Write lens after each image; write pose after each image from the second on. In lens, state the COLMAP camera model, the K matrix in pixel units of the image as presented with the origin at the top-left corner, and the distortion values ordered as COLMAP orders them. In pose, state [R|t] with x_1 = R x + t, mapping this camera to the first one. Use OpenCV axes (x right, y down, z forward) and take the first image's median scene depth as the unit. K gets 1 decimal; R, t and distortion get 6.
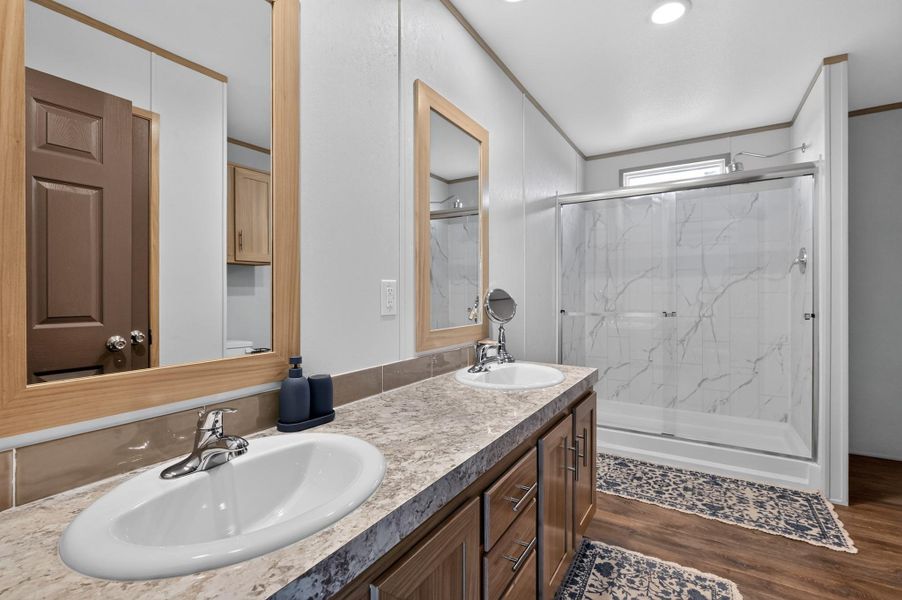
lens RADIAL K [[402.9, 0, 449.6], [0, 402.9, 292.1], [0, 0, 1]] dist [0.000229, 0.000220]
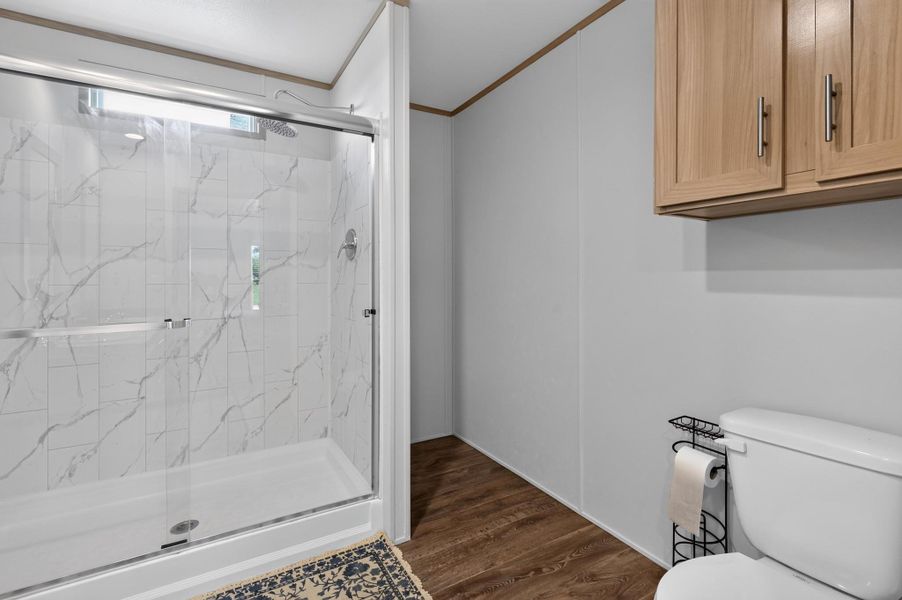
lens RADIAL K [[393.6, 0, 461.9], [0, 393.6, 277.8], [0, 0, 1]] dist [-0.001979, -0.000272]
pose [[0.422427, 0.007353, 0.906367, 0.233431], [0.001839, 0.999958, -0.008970, -0.001728], [-0.906395, 0.005456, 0.422396, 0.443691]]
